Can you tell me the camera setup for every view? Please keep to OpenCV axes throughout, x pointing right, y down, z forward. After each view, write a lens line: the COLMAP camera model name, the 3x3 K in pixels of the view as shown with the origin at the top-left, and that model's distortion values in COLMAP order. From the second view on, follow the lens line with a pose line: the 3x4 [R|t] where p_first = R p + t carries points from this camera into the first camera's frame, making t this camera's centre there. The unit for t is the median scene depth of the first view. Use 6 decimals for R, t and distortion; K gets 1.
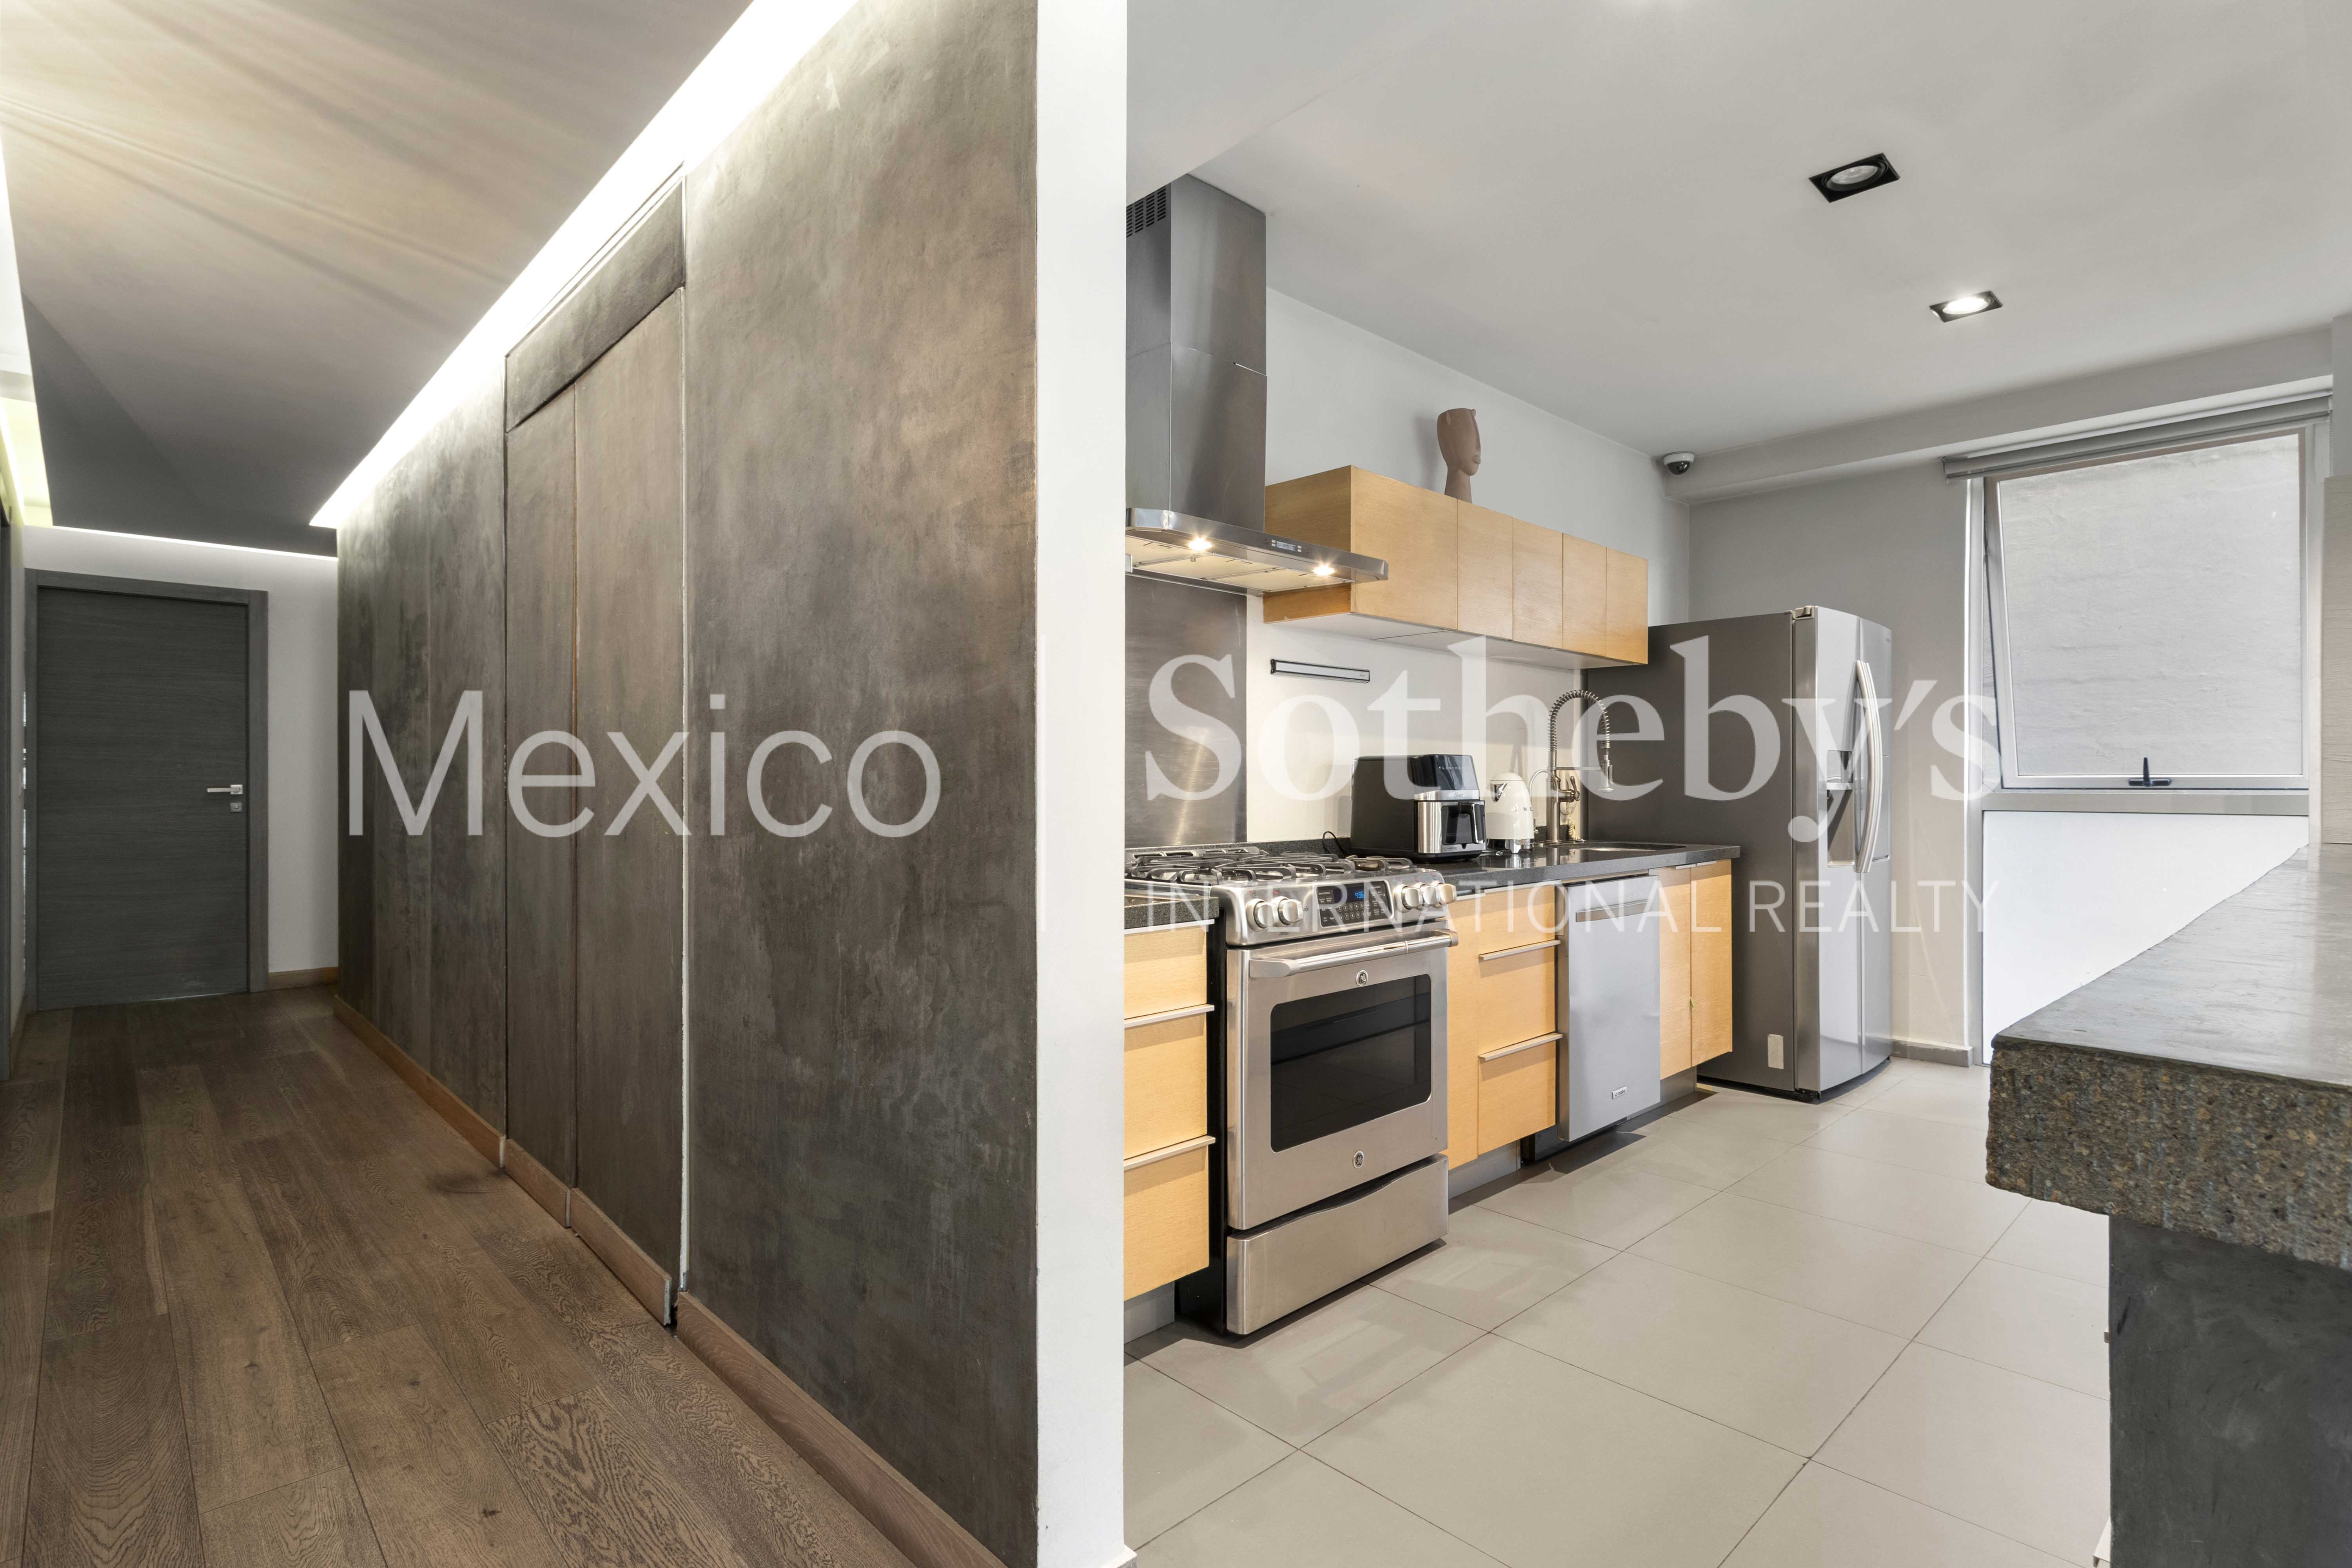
lens RADIAL K [[1131.4, 0, 1169.9], [0, 1131.4, 790.3], [0, 0, 1]] dist [0.003186, 0.000086]
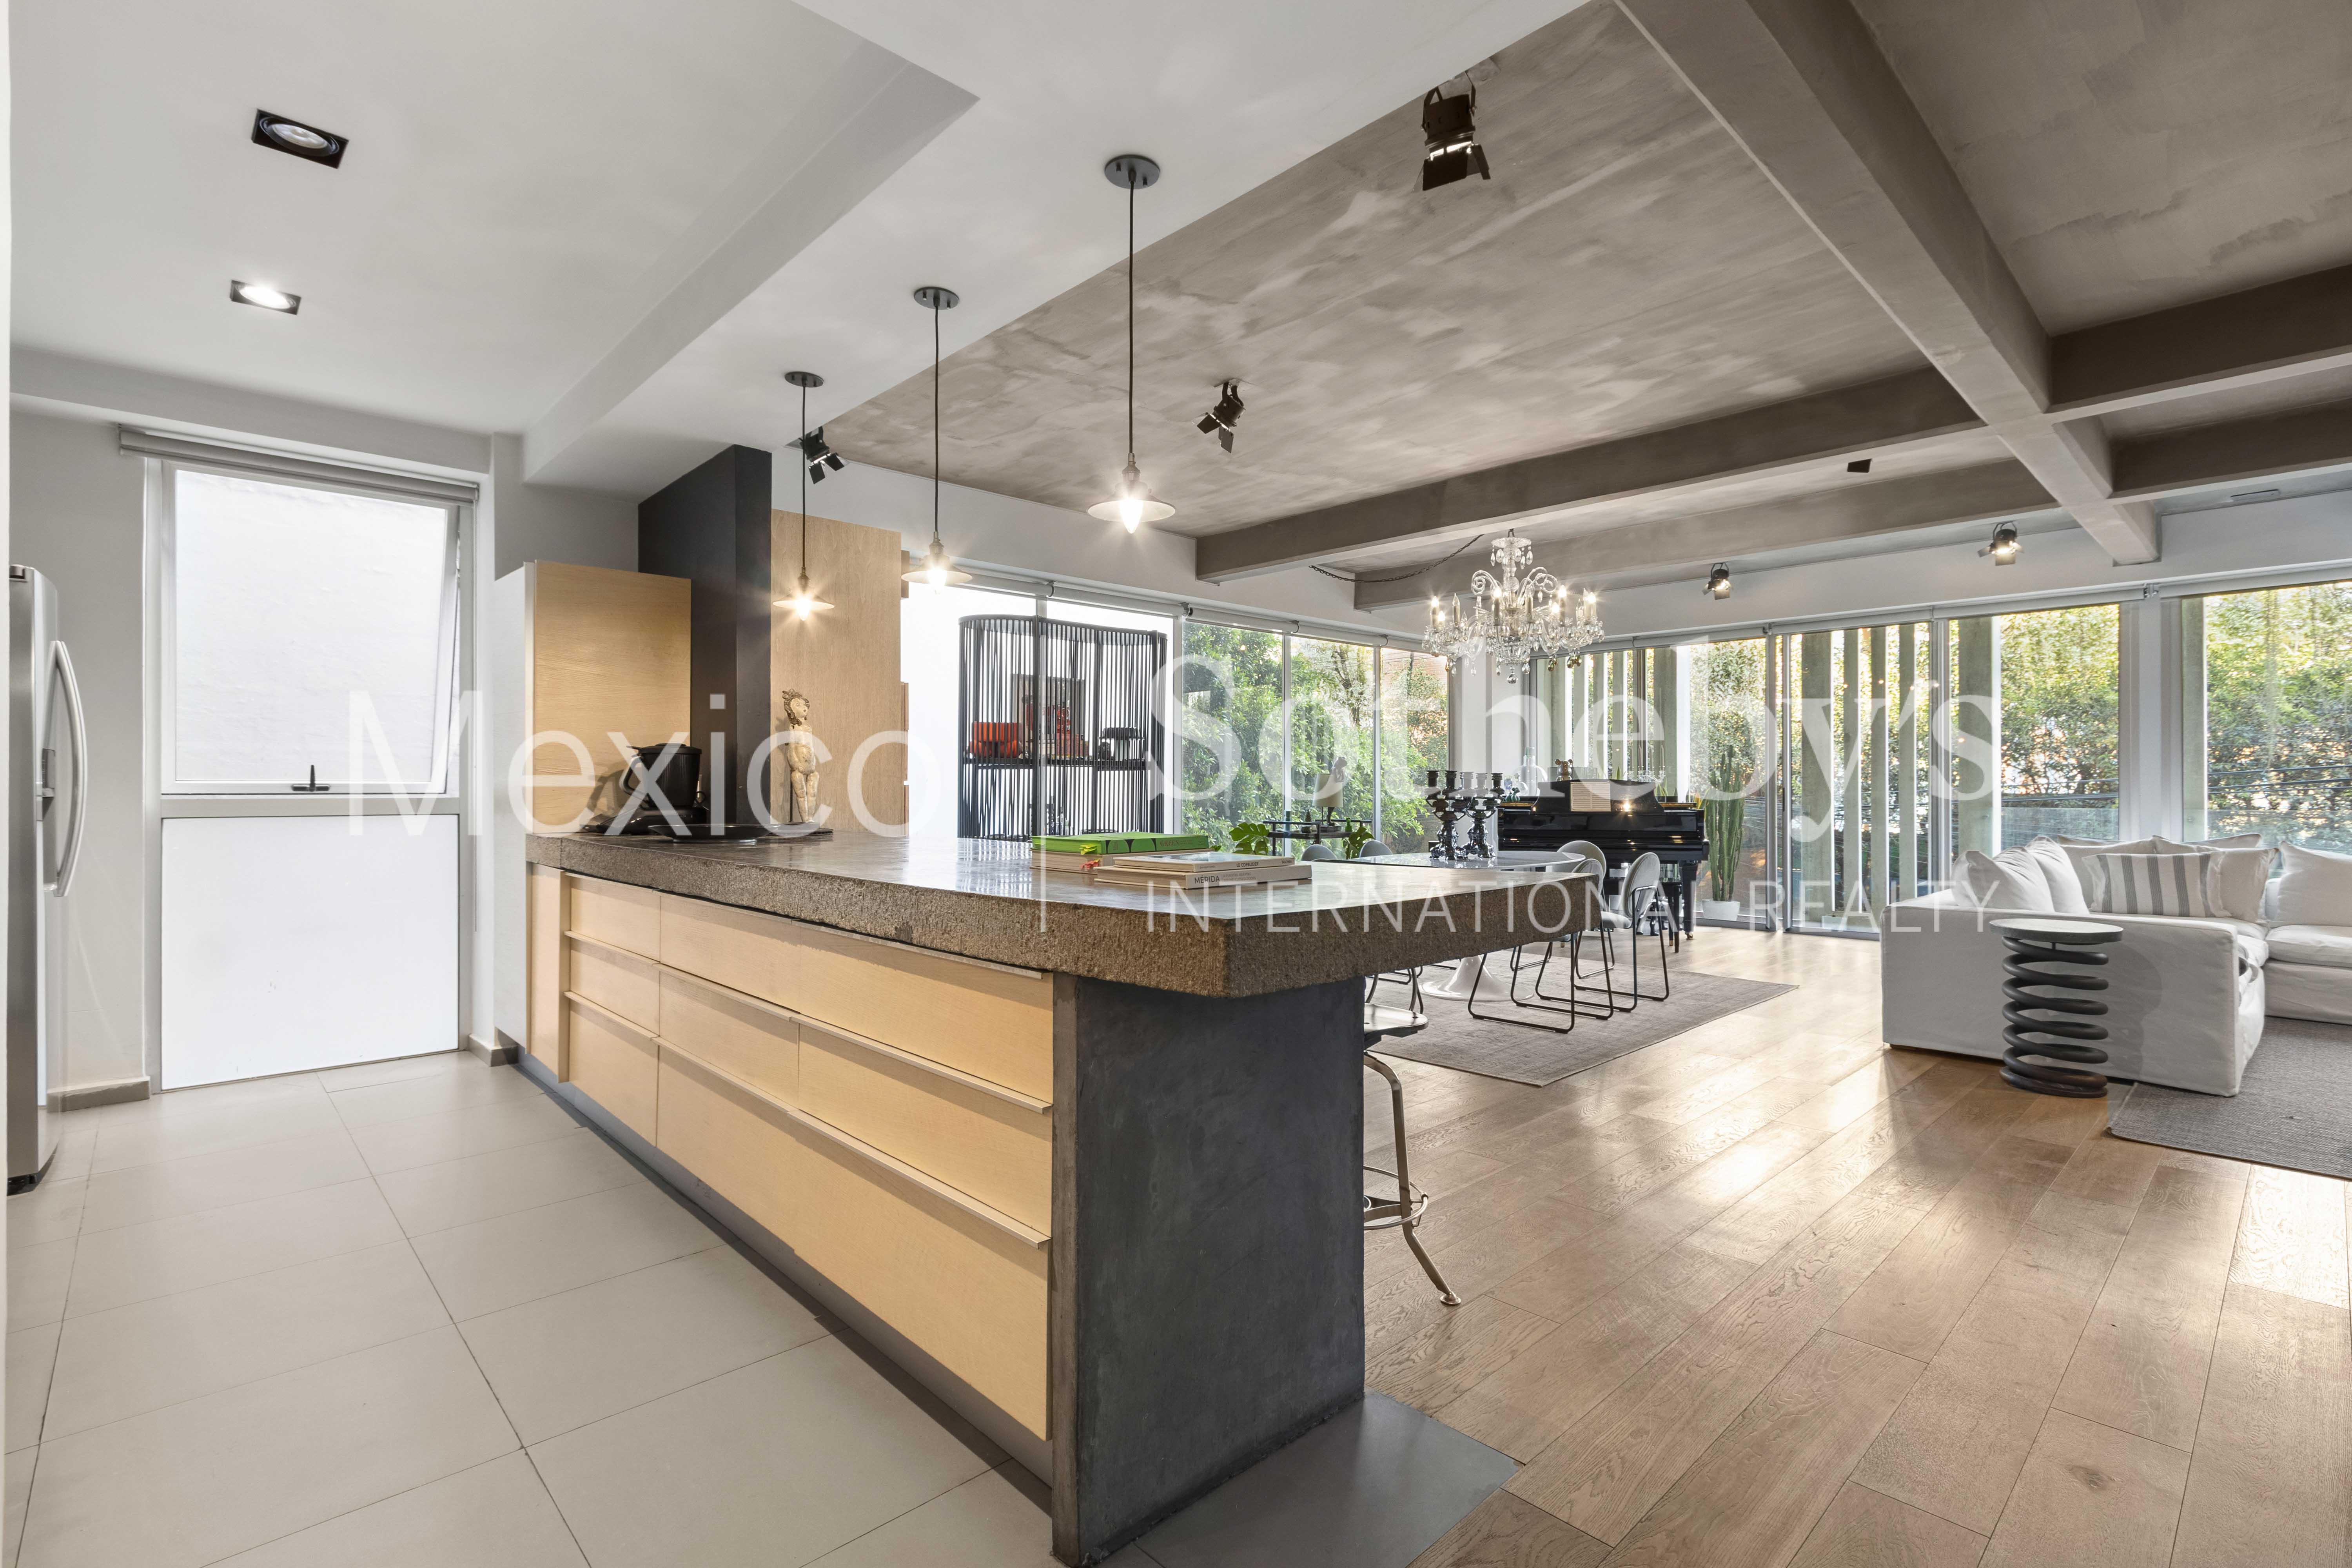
lens RADIAL K [[1071.5, 0, 1176.8], [0, 1071.5, 787.0], [0, 0, 1]] dist [0.001177, -0.000333]
pose [[0.002553, 0.000156, 0.999997, -0.174991], [0.005697, 0.999984, -0.000171, -0.003213], [-0.999981, 0.005697, 0.002553, 0.180450]]
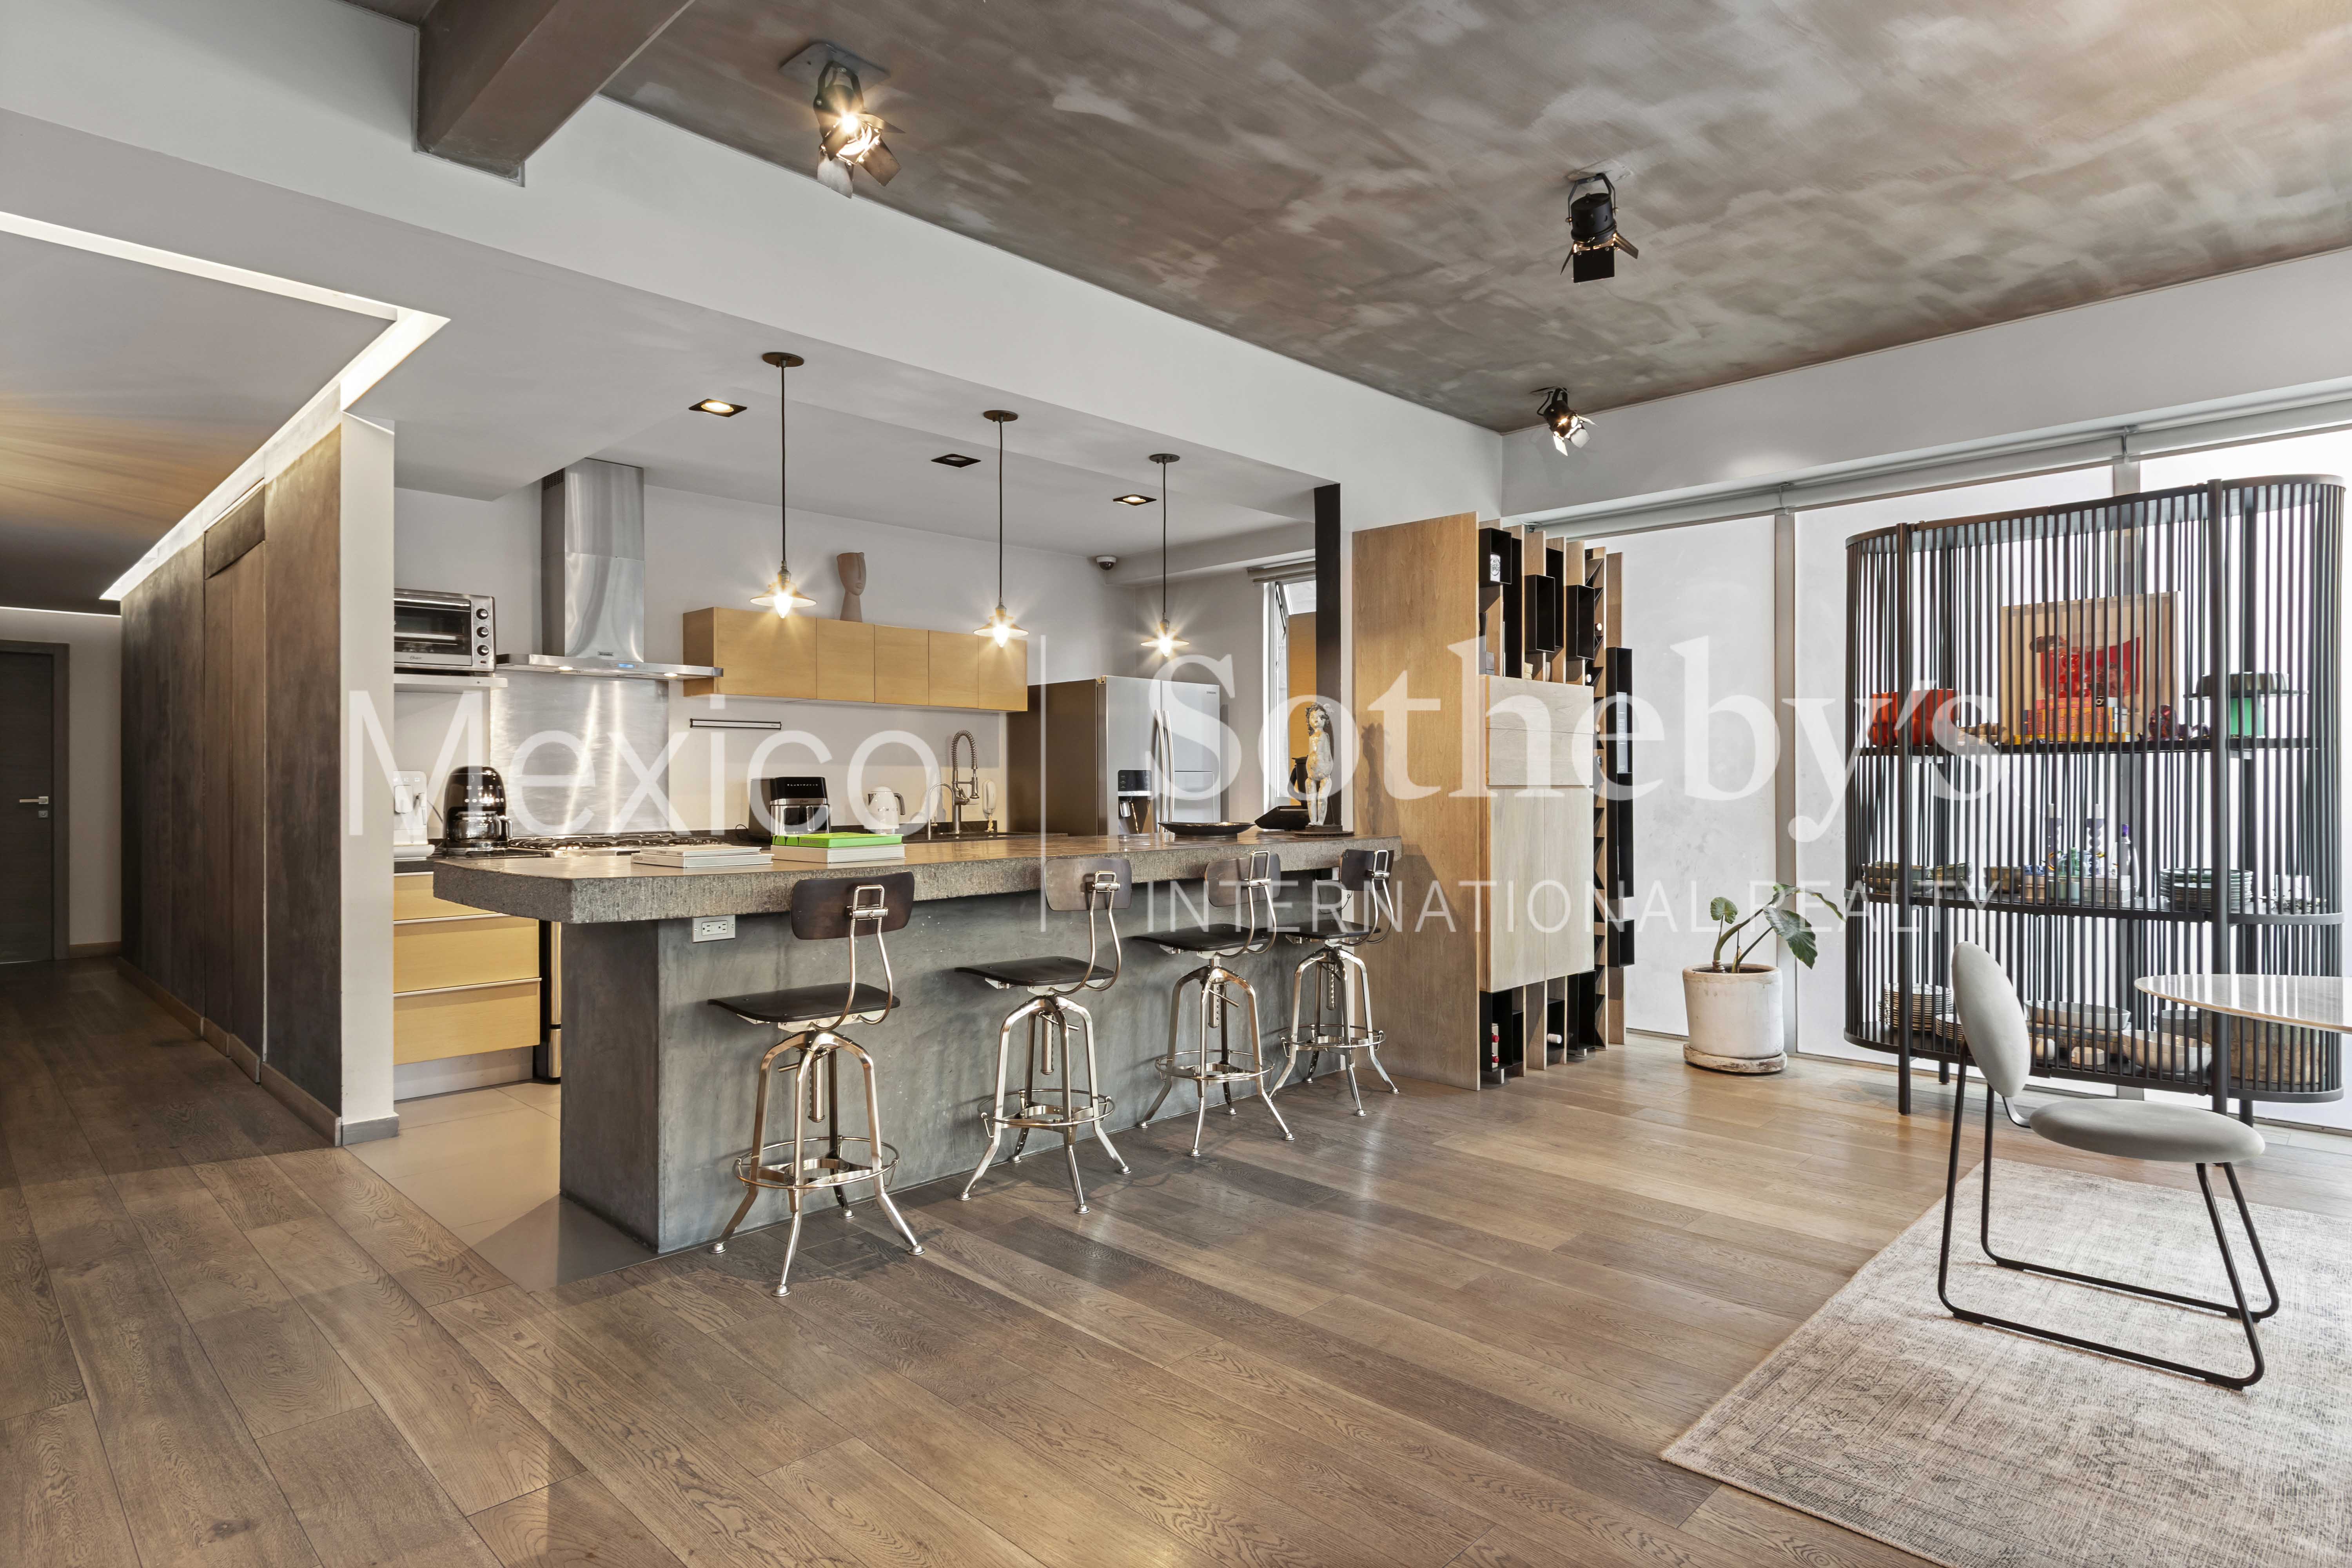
lens RADIAL K [[1250.3, 0, 1176.0], [0, 1250.3, 784.0], [0, 0, 1]] dist [0.000580, -0.000926]
pose [[0.999320, -0.004043, 0.036660, 0.578217], [0.004294, 0.999968, -0.006757, -0.005955], [-0.036631, 0.006909, 0.999305, -0.655303]]
